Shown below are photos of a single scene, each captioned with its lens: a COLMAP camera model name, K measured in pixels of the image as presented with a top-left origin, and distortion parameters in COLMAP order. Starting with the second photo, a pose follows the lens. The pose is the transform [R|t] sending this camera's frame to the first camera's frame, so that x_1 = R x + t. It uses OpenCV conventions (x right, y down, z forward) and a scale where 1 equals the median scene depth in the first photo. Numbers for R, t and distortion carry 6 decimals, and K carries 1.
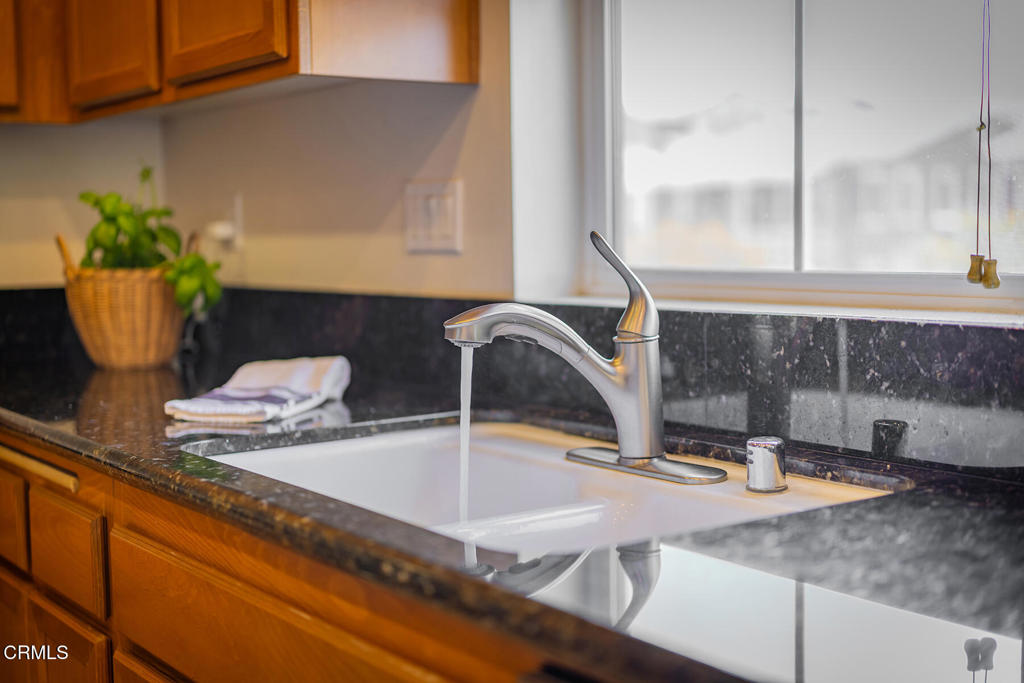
lens RADIAL K [[1373.0, 0, 512.0], [0, 1373.0, 341.5], [0, 0, 1]] dist [-0.020130, 0.070030]
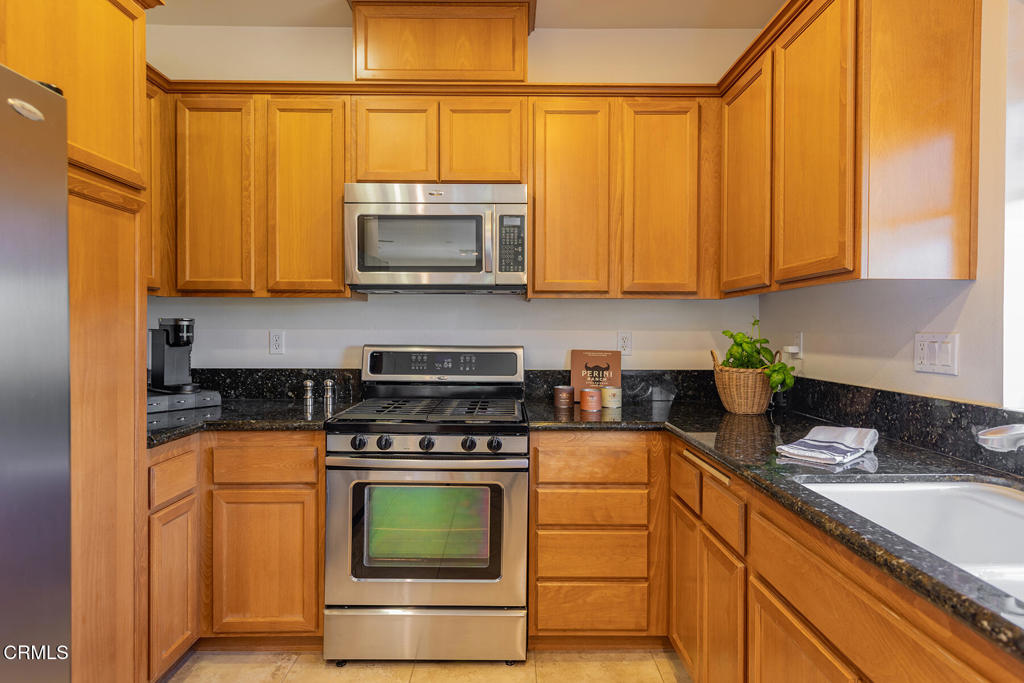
lens RADIAL K [[583.8, 0, 512.0], [0, 583.8, 341.5], [0, 0, 1]] dist [-0.003529, -0.001999]
pose [[0.817752, 0.026584, -0.574956, -0.080226], [-0.062431, 0.997136, -0.042690, -0.043861], [0.572174, 0.070805, 0.817070, 0.078788]]
